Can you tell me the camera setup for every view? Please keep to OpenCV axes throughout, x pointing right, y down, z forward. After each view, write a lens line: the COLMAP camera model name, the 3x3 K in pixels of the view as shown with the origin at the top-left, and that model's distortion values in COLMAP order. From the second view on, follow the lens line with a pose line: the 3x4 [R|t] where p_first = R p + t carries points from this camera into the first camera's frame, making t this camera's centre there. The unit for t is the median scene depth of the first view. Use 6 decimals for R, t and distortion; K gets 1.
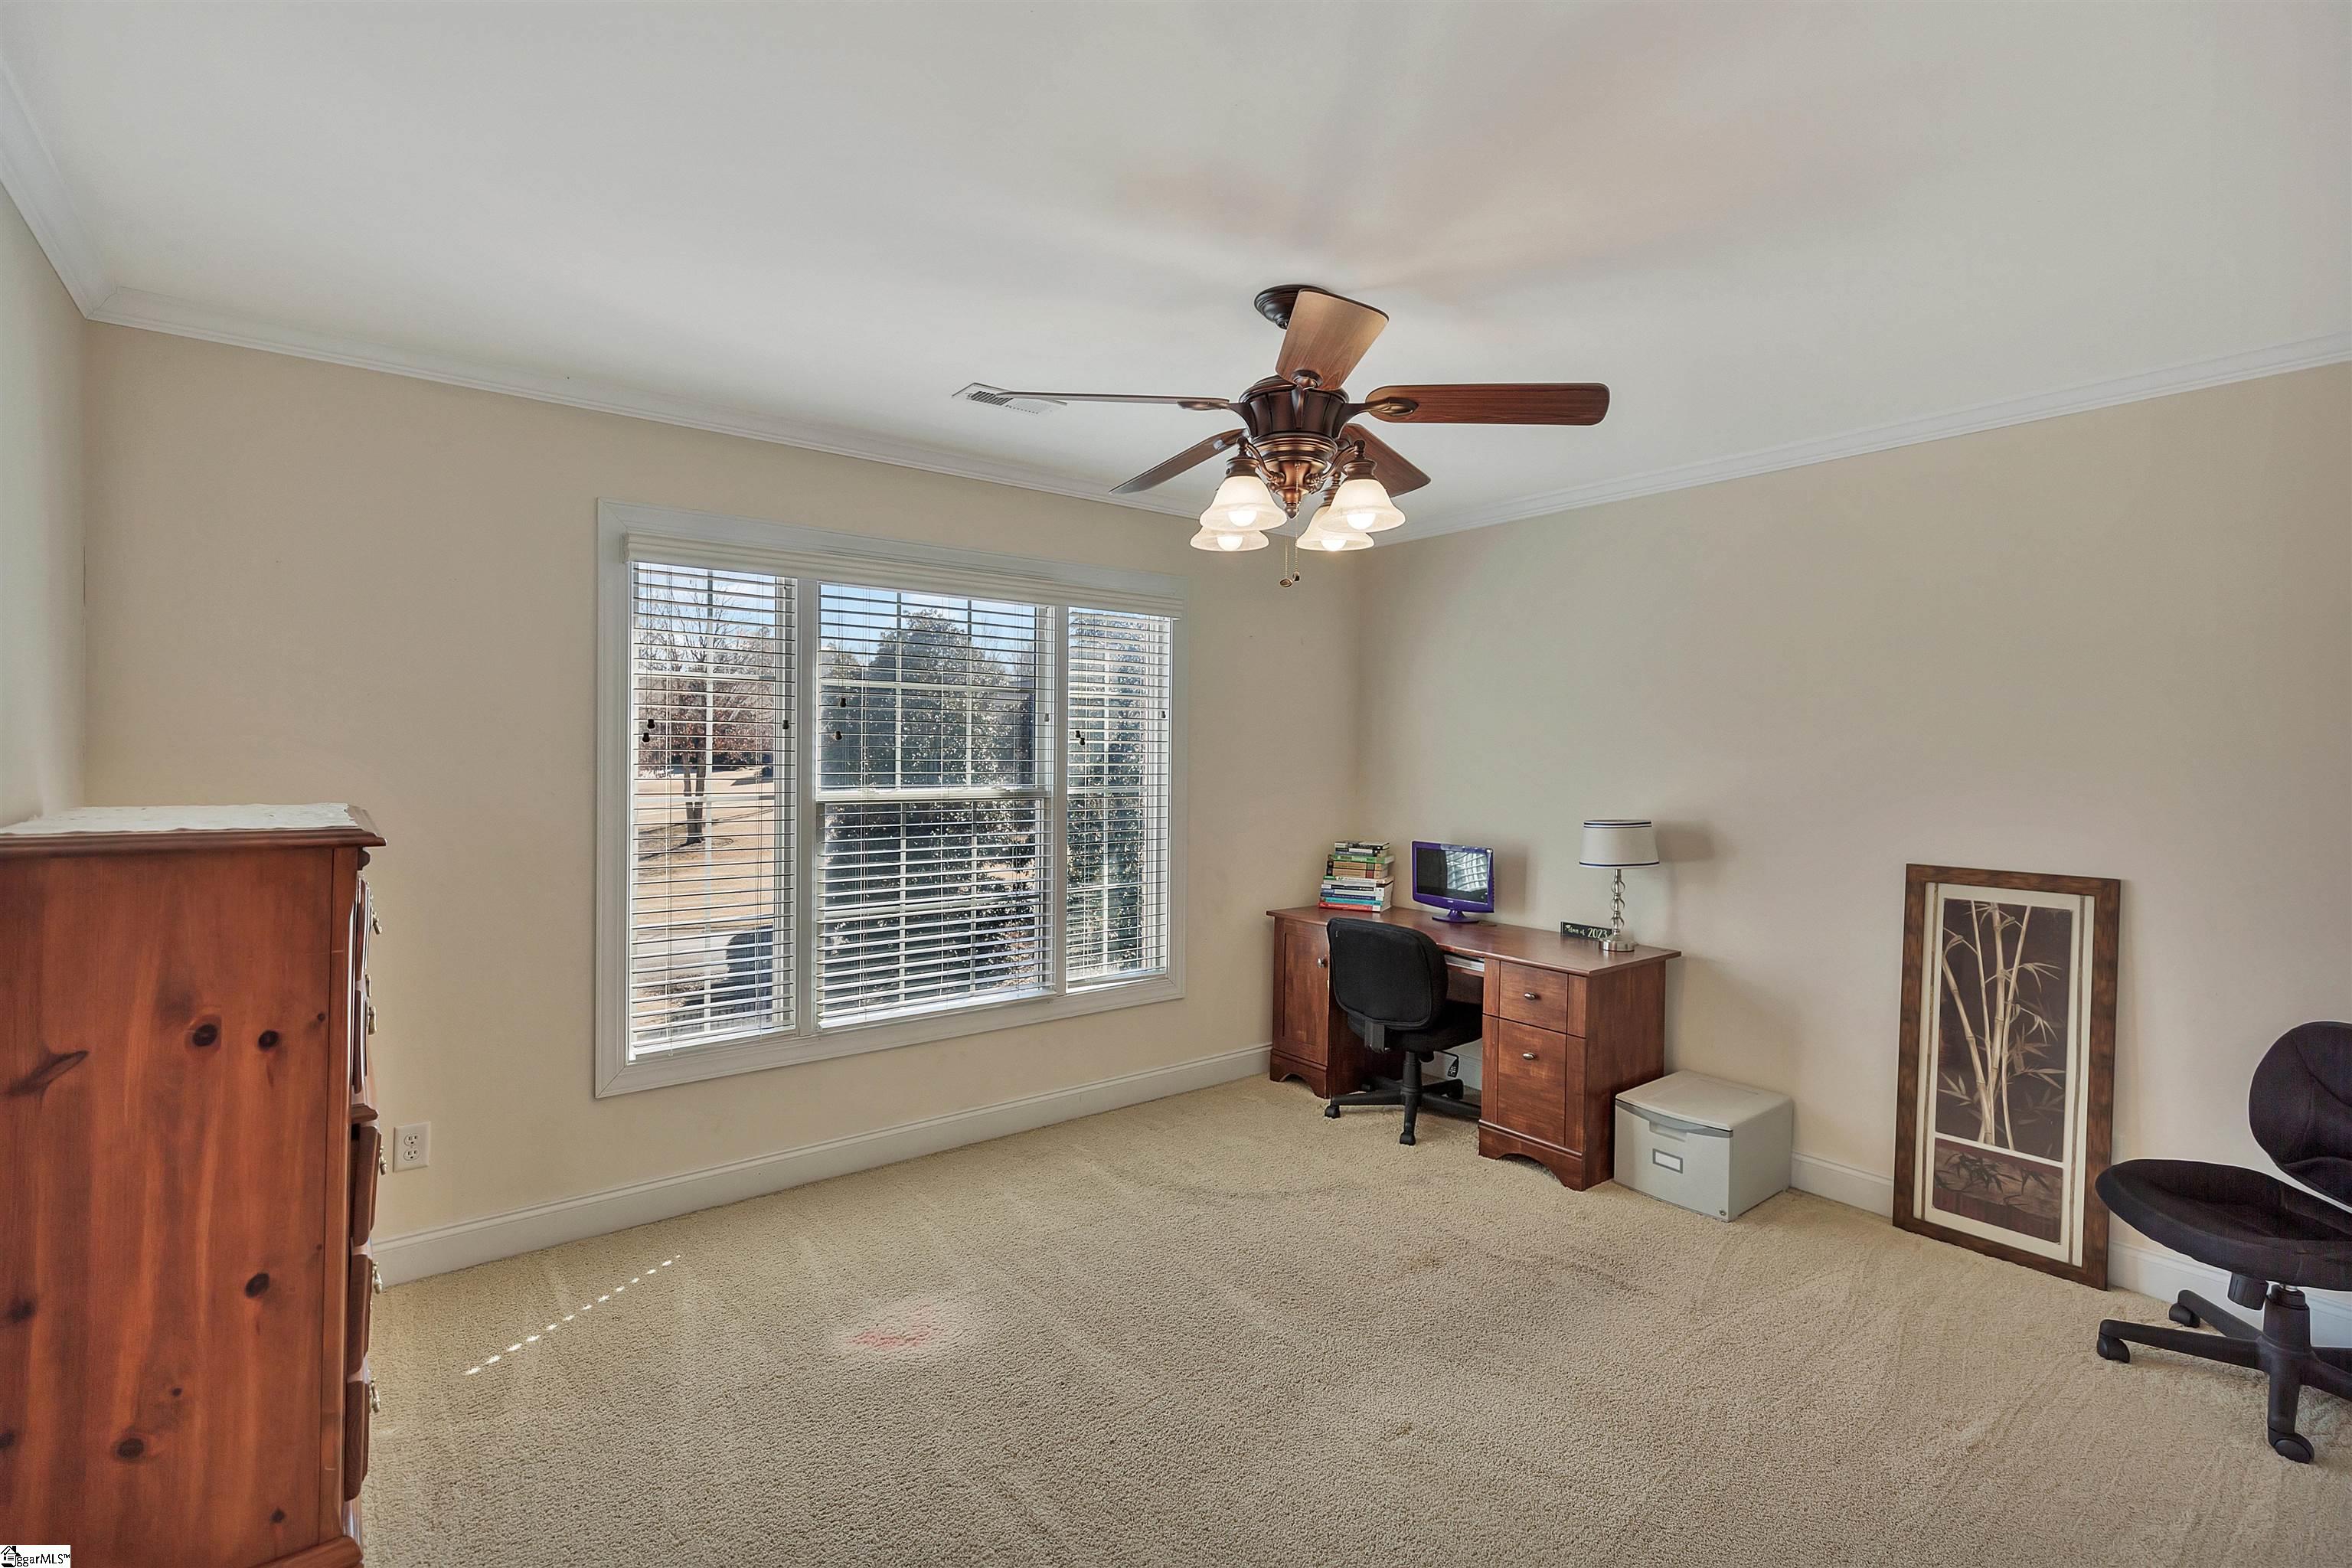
lens RADIAL K [[1072.2, 0, 1185.6], [0, 1072.2, 762.6], [0, 0, 1]] dist [0.003158, 0.000056]
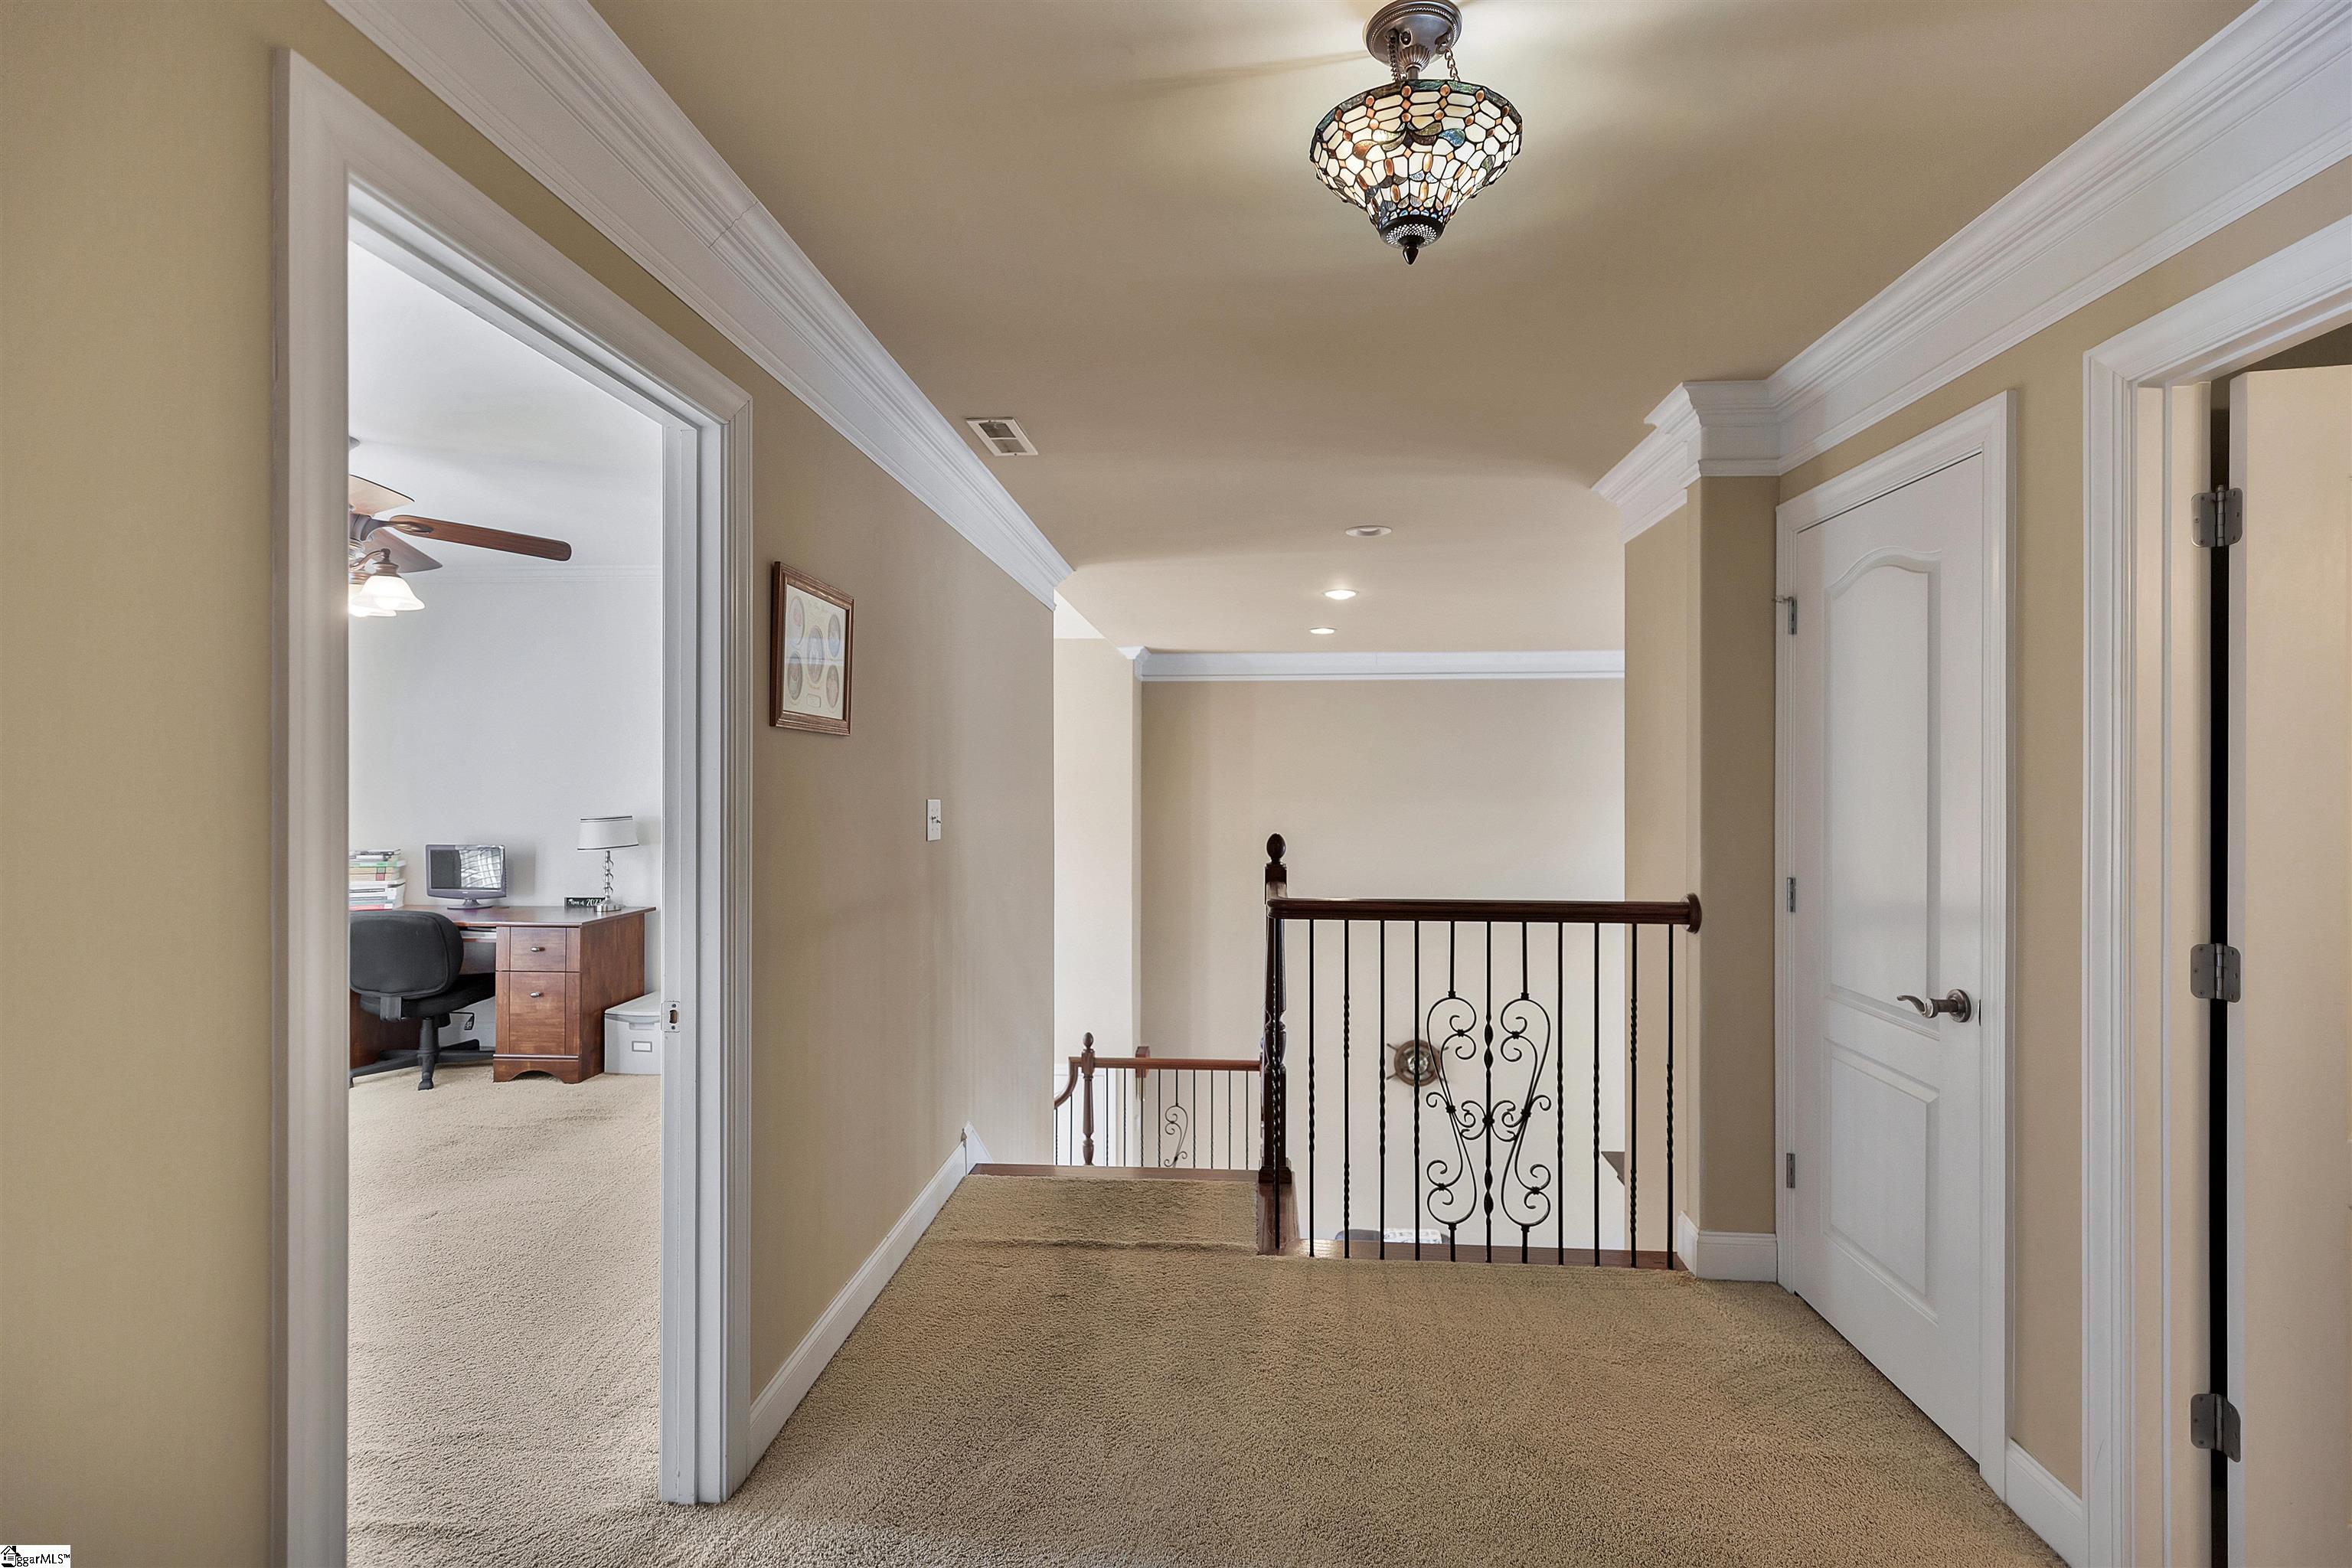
lens RADIAL K [[1072.2, 0, 1185.6], [0, 1072.2, 762.6], [0, 0, 1]] dist [0.003158, 0.000056]
pose [[0.672255, -0.007021, 0.740286, -0.114681], [0.018041, 0.999813, -0.006900, 0.008819], [-0.740100, 0.017994, 0.672257, -0.469115]]
